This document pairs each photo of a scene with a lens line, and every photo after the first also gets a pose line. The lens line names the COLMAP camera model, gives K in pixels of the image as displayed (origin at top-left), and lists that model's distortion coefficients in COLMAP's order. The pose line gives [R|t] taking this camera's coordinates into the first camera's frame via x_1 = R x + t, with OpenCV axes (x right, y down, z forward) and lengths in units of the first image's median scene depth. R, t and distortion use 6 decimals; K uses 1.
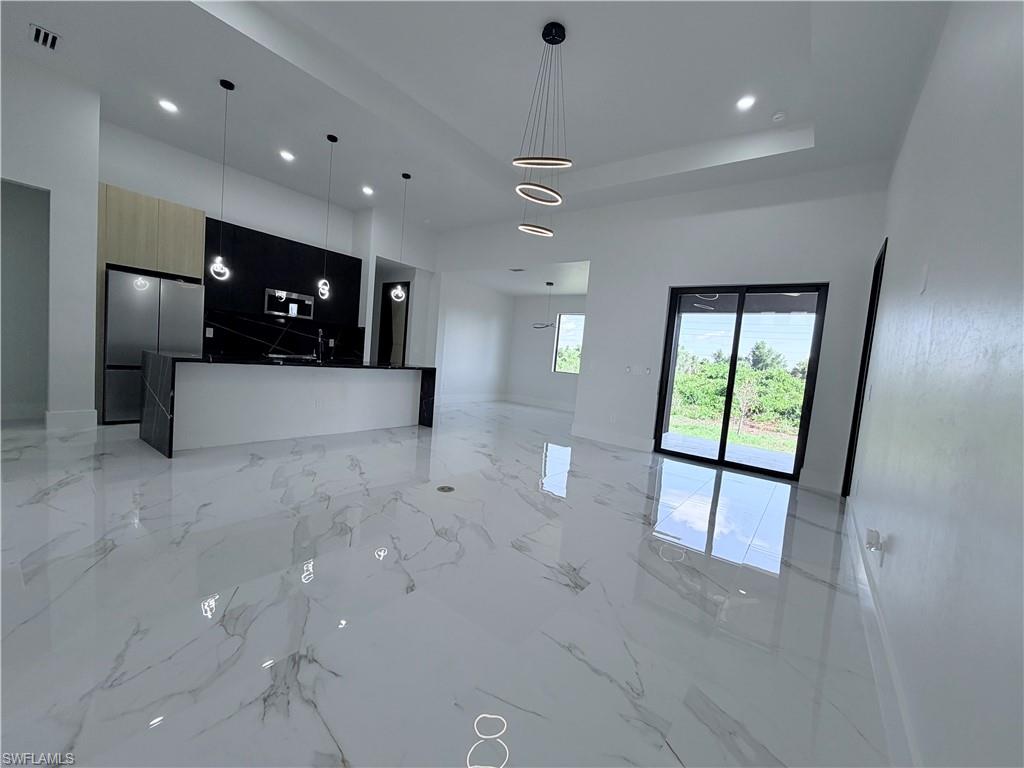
lens RADIAL K [[409.4, 0, 511.2], [0, 409.4, 387.7], [0, 0, 1]] dist [0.000323, -0.000214]
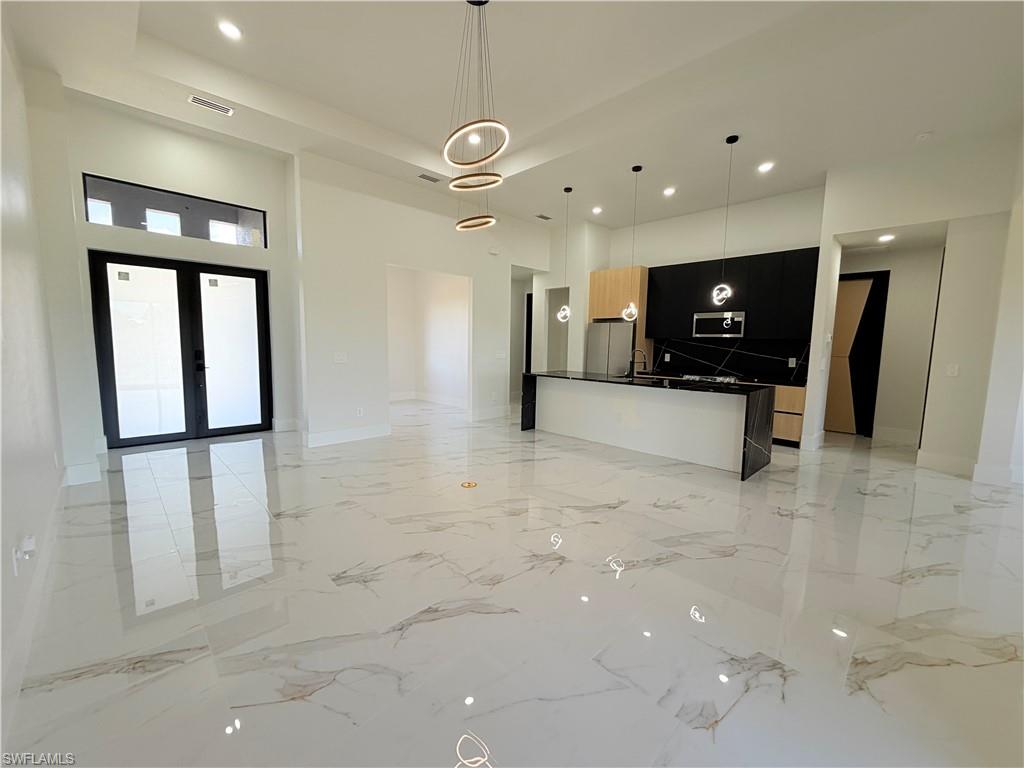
lens RADIAL K [[409.4, 0, 510.3], [0, 409.4, 384.3], [0, 0, 1]] dist [0.000323, -0.000214]
pose [[-0.142344, 0.010451, -0.989762, 0.553711], [-0.104972, 0.994146, 0.025594, -0.038814], [0.984235, 0.107540, -0.140413, 0.737381]]
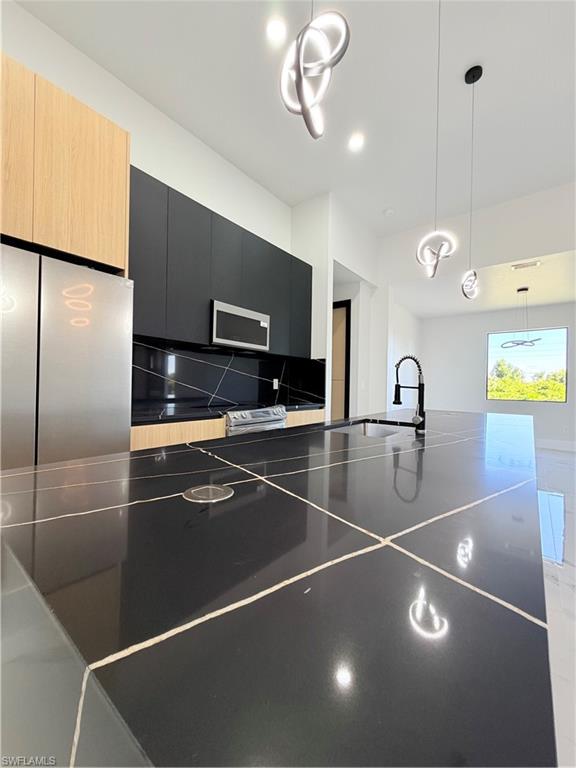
lens RADIAL K [[307.0, 0, 288.3], [0, 307.0, 386.4], [0, 0, 1]] dist [0.000323, -0.000214]
pose [[0.997138, -0.071372, -0.024938, -0.517766], [0.069349, 0.994824, -0.074266, -0.082885], [0.030110, 0.072324, 0.996927, 0.602341]]
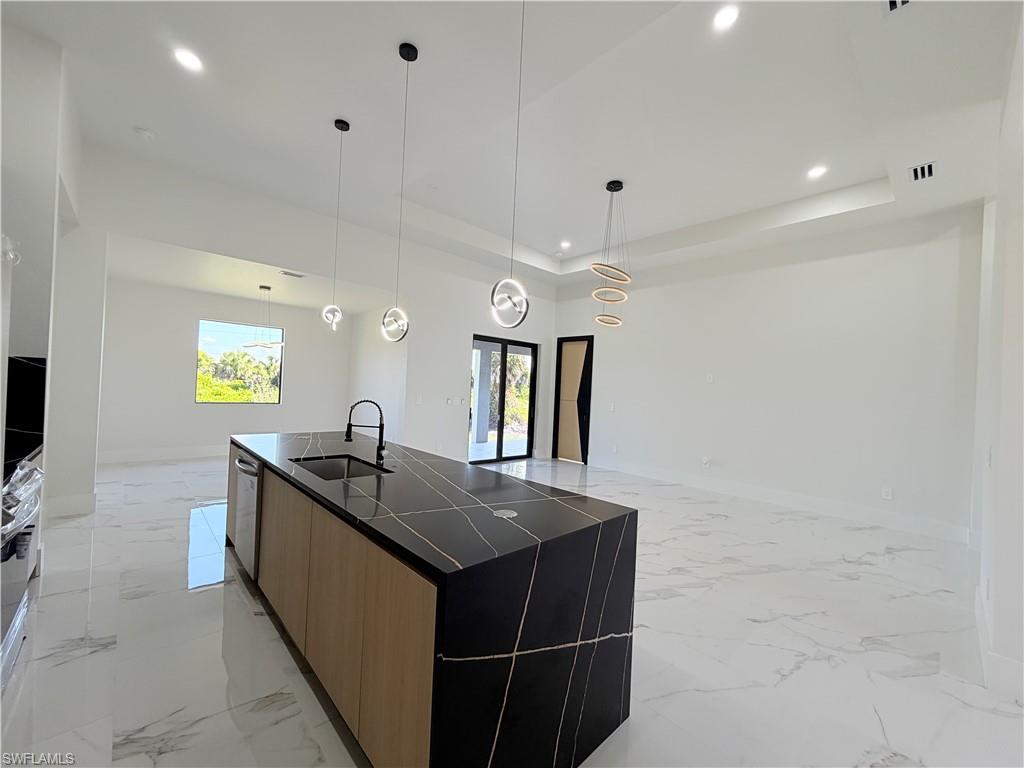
lens RADIAL K [[409.4, 0, 513.3], [0, 409.4, 387.7], [0, 0, 1]] dist [0.000323, -0.000214]
pose [[0.166641, -0.081050, 0.982681, -0.820841], [0.040724, 0.996331, 0.075270, -0.164213], [-0.985176, 0.027475, 0.169330, 0.653766]]
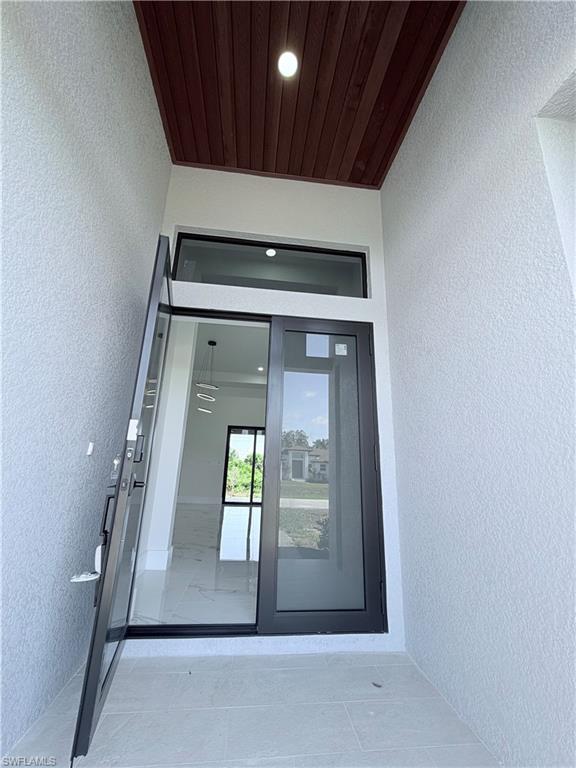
lens RADIAL K [[307.0, 0, 287.4], [0, 307.0, 384.4], [0, 0, 1]] dist [0.000323, -0.000214]
pose [[0.729044, 0.119878, 0.673887, -0.536871], [0.081758, 0.962243, -0.259623, 0.004795], [-0.679567, 0.244372, 0.691716, -0.450597]]
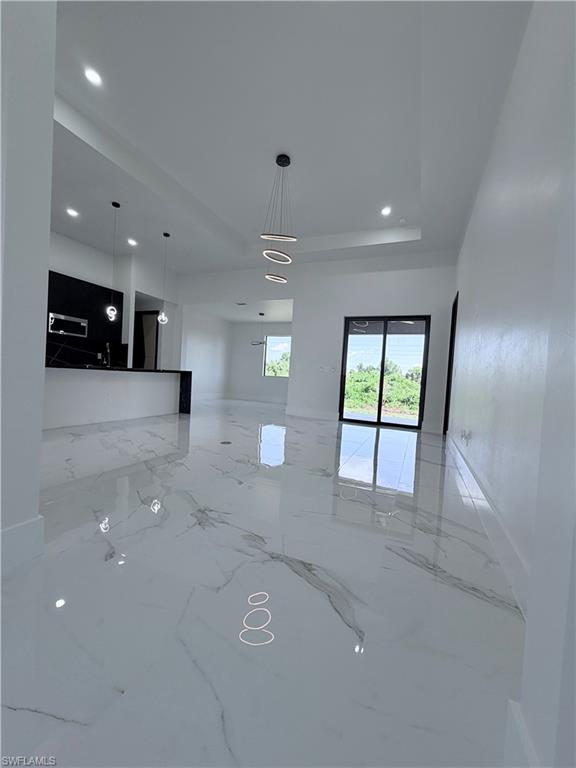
lens RADIAL K [[307.0, 0, 289.2], [0, 307.0, 388.8], [0, 0, 1]] dist [0.000323, -0.000214]
pose [[0.970420, -0.038337, 0.238361, -0.117204], [0.042596, 0.999011, -0.012740, 0.041261], [-0.237637, 0.022516, 0.971093, -0.108421]]
